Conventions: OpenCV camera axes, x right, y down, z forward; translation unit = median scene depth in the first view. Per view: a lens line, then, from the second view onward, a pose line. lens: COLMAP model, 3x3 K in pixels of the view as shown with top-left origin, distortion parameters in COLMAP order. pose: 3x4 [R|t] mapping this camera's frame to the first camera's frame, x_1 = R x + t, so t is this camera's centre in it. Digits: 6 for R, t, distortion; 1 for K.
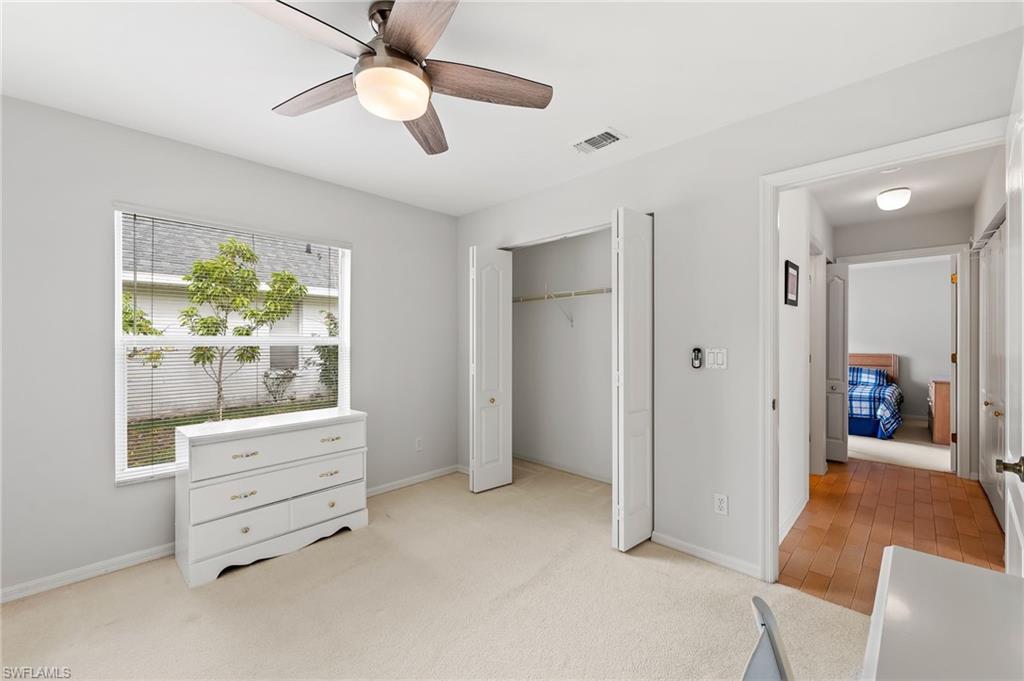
lens RADIAL K [[412.5, 0, 513.6], [0, 412.5, 342.4], [0, 0, 1]] dist [0.003899, 0.000021]
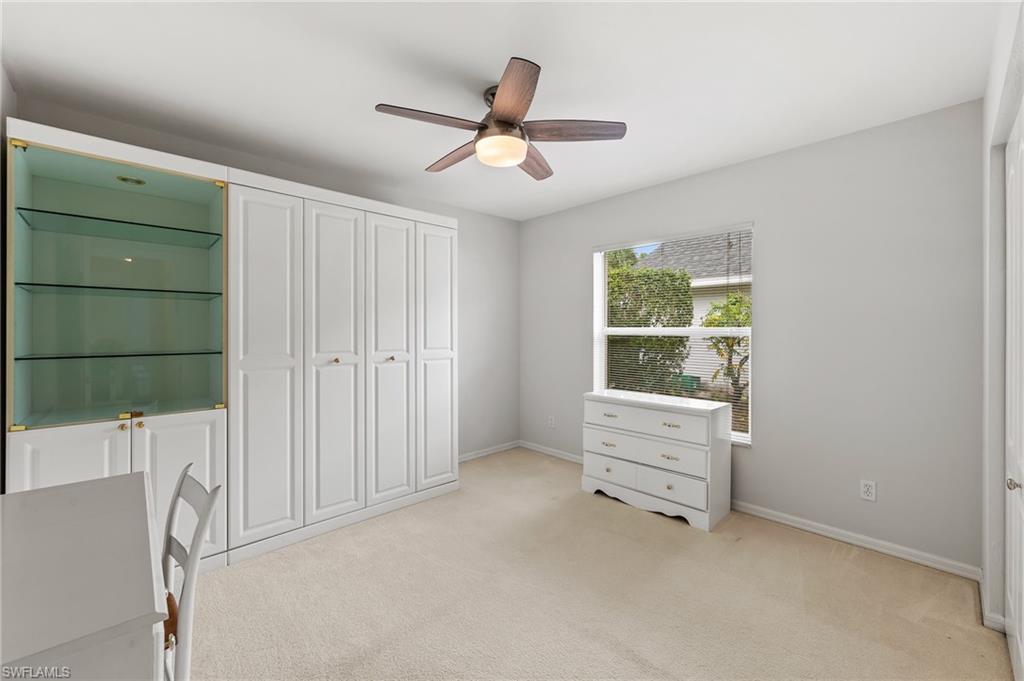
lens RADIAL K [[412.5, 0, 513.8], [0, 412.5, 330.6], [0, 0, 1]] dist [0.003899, 0.000021]
pose [[-0.042111, 0.003255, -0.999108, 0.641140], [-0.006122, 0.999975, 0.003516, -0.007512], [0.999094, 0.006265, -0.042090, 0.661586]]
